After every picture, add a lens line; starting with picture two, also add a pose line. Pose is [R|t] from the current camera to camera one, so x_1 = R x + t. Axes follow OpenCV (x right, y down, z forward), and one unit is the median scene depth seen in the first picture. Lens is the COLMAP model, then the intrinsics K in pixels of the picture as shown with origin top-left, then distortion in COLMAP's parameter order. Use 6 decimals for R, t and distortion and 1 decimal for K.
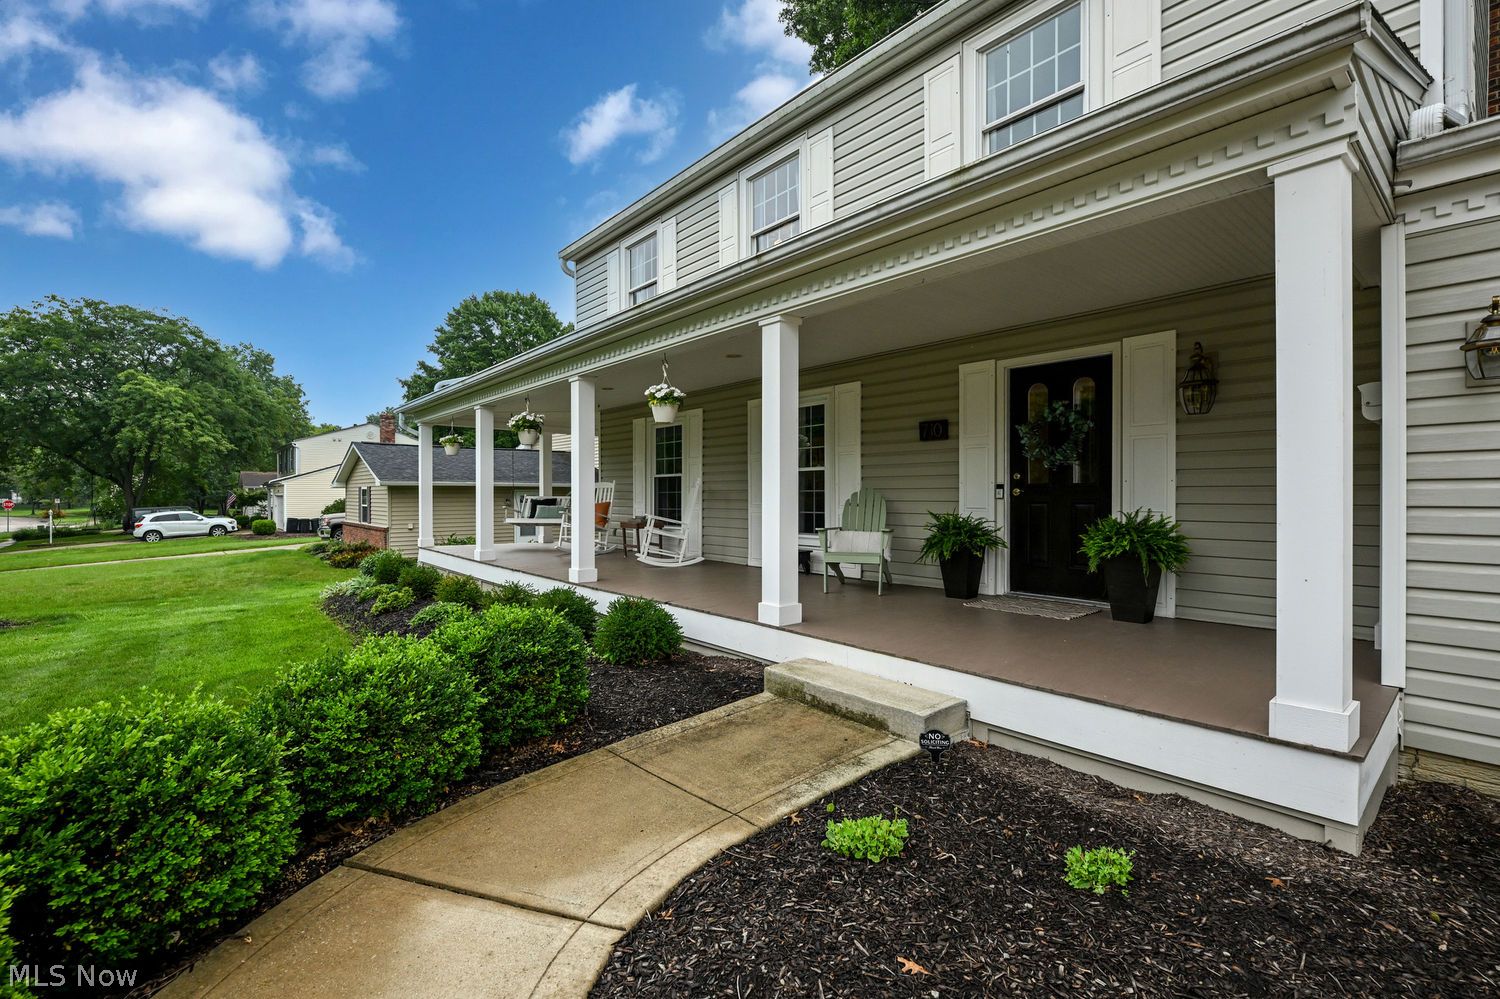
lens RADIAL K [[664.3, 0, 750.0], [0, 664.3, 499.5], [0, 0, 1]] dist [0.001463, 0.000193]
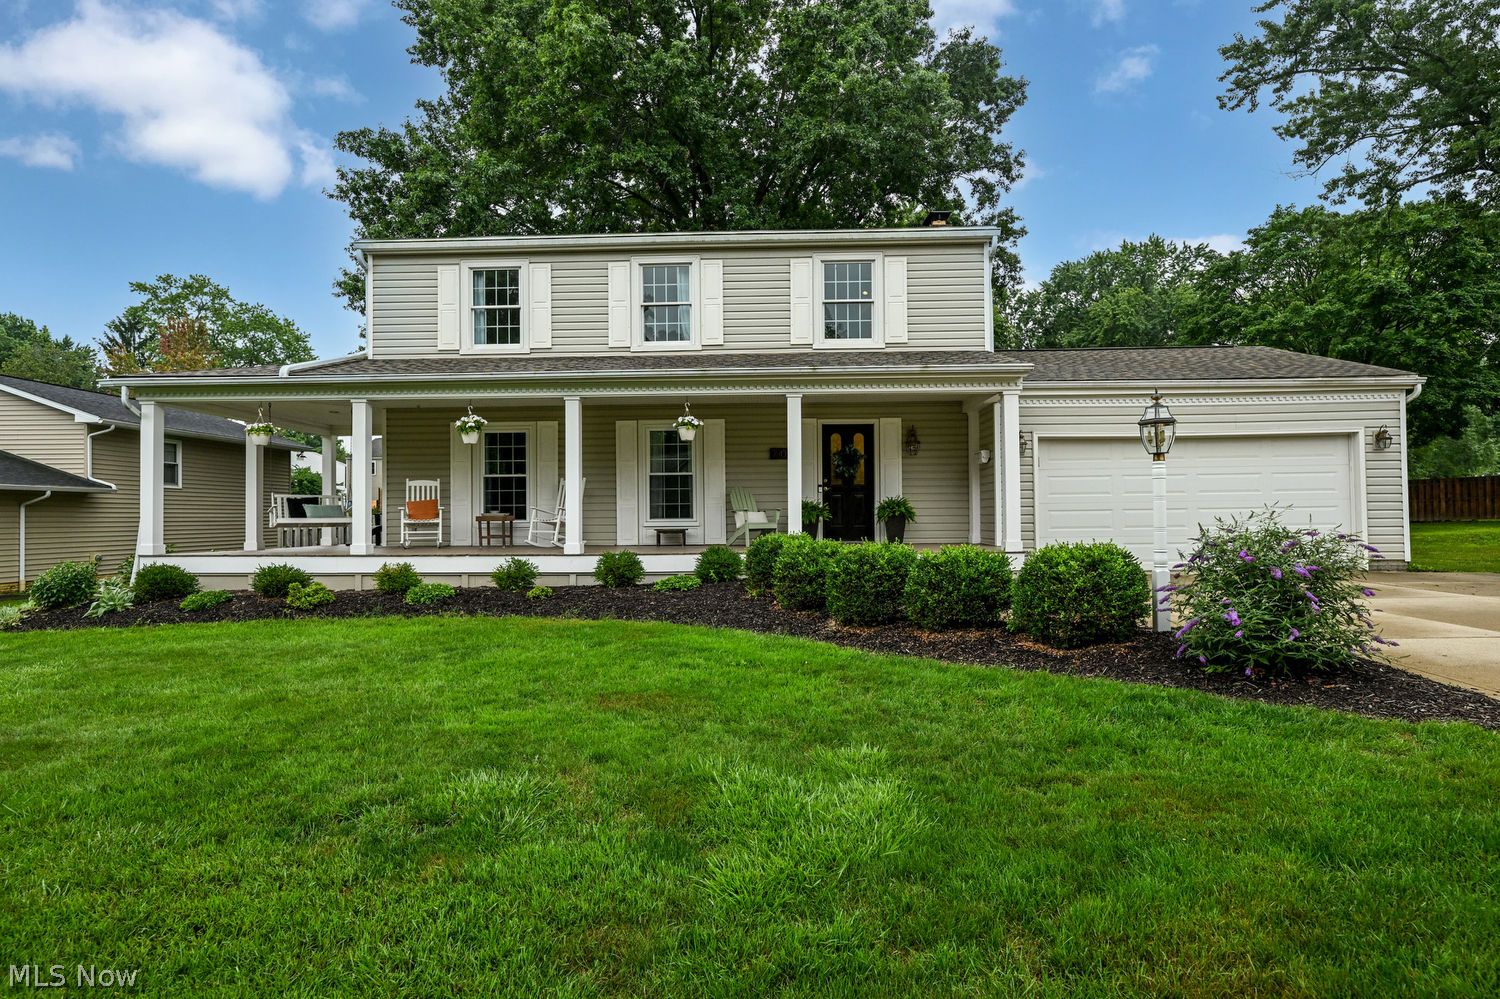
lens RADIAL K [[810.4, 0, 750.0], [0, 810.4, 499.5], [0, 0, 1]] dist [-0.000321, -0.000246]
pose [[0.683591, 0.014558, 0.729720, -1.290616], [0.010425, 0.999504, -0.029706, 0.076261], [-0.729791, 0.027914, 0.683100, -0.378495]]
